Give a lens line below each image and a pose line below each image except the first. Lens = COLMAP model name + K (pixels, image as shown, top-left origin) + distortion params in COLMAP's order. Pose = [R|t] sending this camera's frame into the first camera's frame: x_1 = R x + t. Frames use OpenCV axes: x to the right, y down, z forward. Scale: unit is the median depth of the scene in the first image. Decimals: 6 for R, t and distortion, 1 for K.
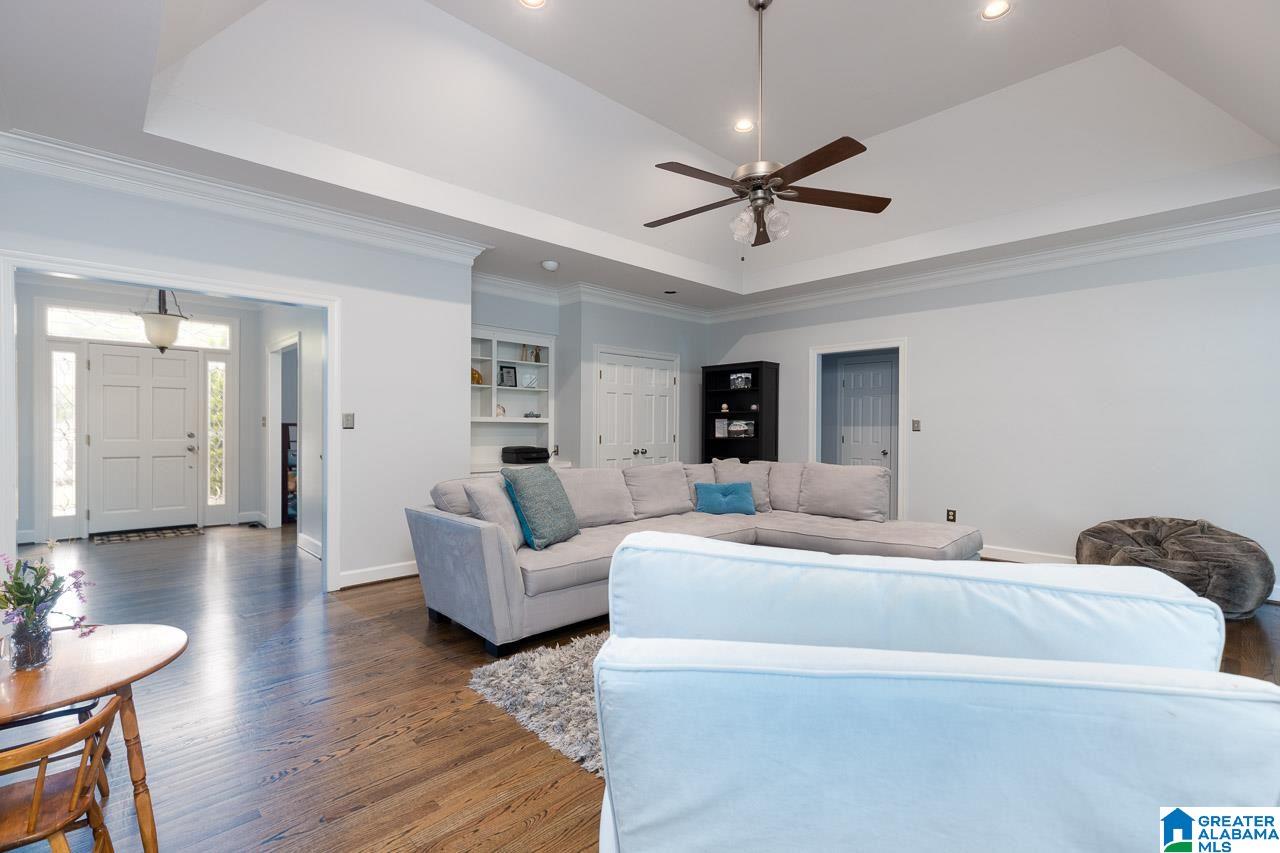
lens RADIAL K [[576.9, 0, 639.6], [0, 576.9, 429.1], [0, 0, 1]] dist [0.000983, 0.000062]
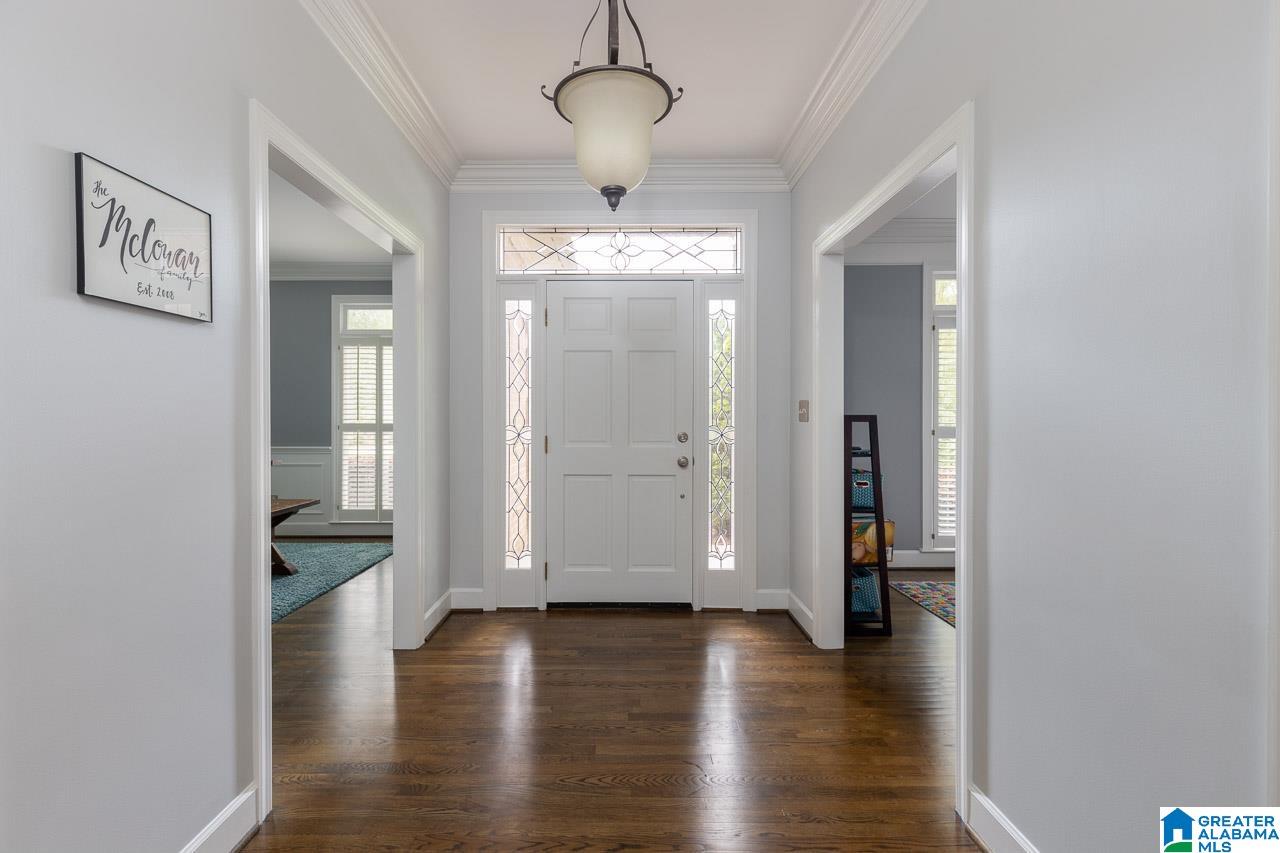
lens RADIAL K [[576.9, 0, 639.6], [0, 576.9, 429.1], [0, 0, 1]] dist [0.000983, 0.000062]
pose [[0.736093, 0.002830, -0.676874, -0.430559], [-0.000011, 0.999991, 0.004168, 0.000229], [0.676880, -0.003060, 0.736087, 0.560649]]
